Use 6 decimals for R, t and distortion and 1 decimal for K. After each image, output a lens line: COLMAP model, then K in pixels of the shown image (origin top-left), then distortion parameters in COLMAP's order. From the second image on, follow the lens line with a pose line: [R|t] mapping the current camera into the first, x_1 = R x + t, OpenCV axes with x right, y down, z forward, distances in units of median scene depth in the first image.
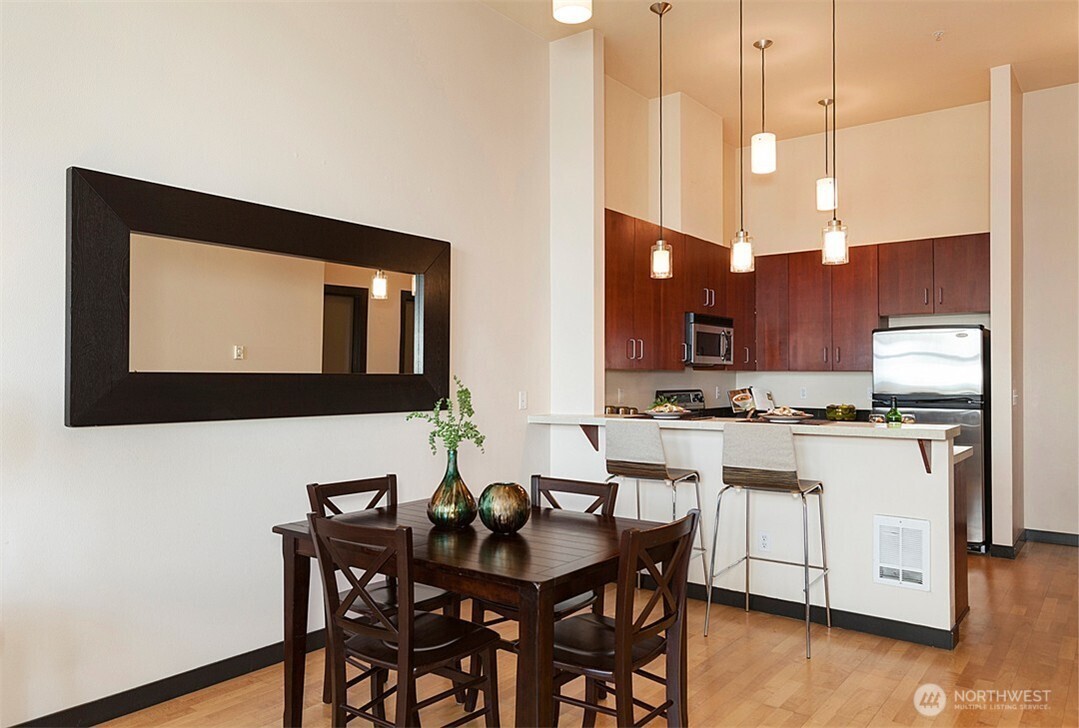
lens RADIAL K [[745.8, 0, 540.2], [0, 745.8, 364.6], [0, 0, 1]] dist [-0.003625, 0.006140]
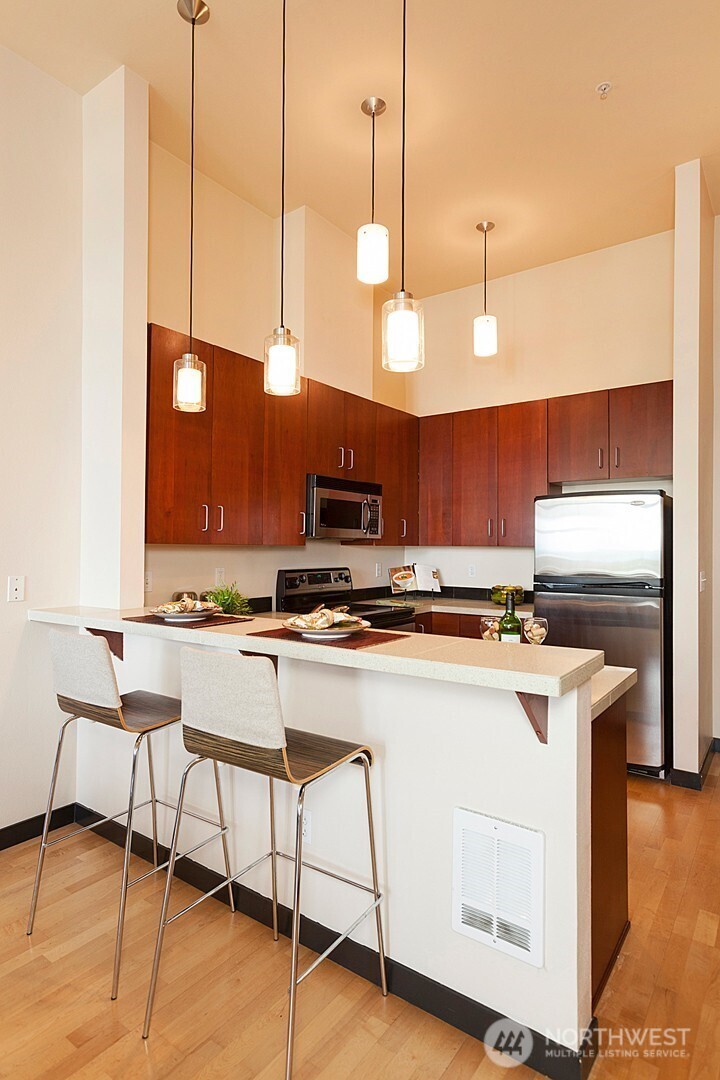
lens RADIAL K [[588.8, 0, 362.0], [0, 588.8, 539.6], [0, 0, 1]] dist [0.001017, 0.004852]
pose [[0.999186, 0.003529, 0.040179, 0.246530], [-0.003676, 0.999987, 0.003593, -0.001613], [-0.040166, -0.003738, 0.999186, 0.383597]]
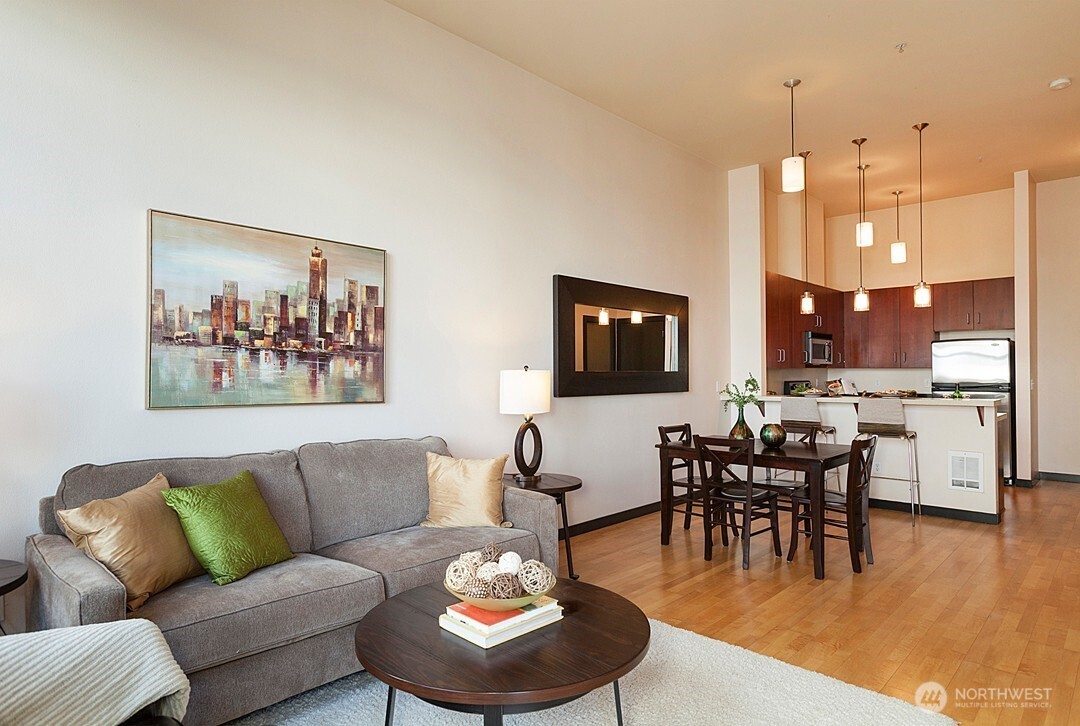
lens RADIAL K [[617.3, 0, 536.2], [0, 617.3, 364.9], [0, 0, 1]] dist [-0.000683, 0.000249]
pose [[0.994771, -0.005586, -0.101980, -0.253556], [0.005907, 0.999979, 0.002838, -0.006792], [0.101962, -0.003425, 0.994782, -0.374776]]
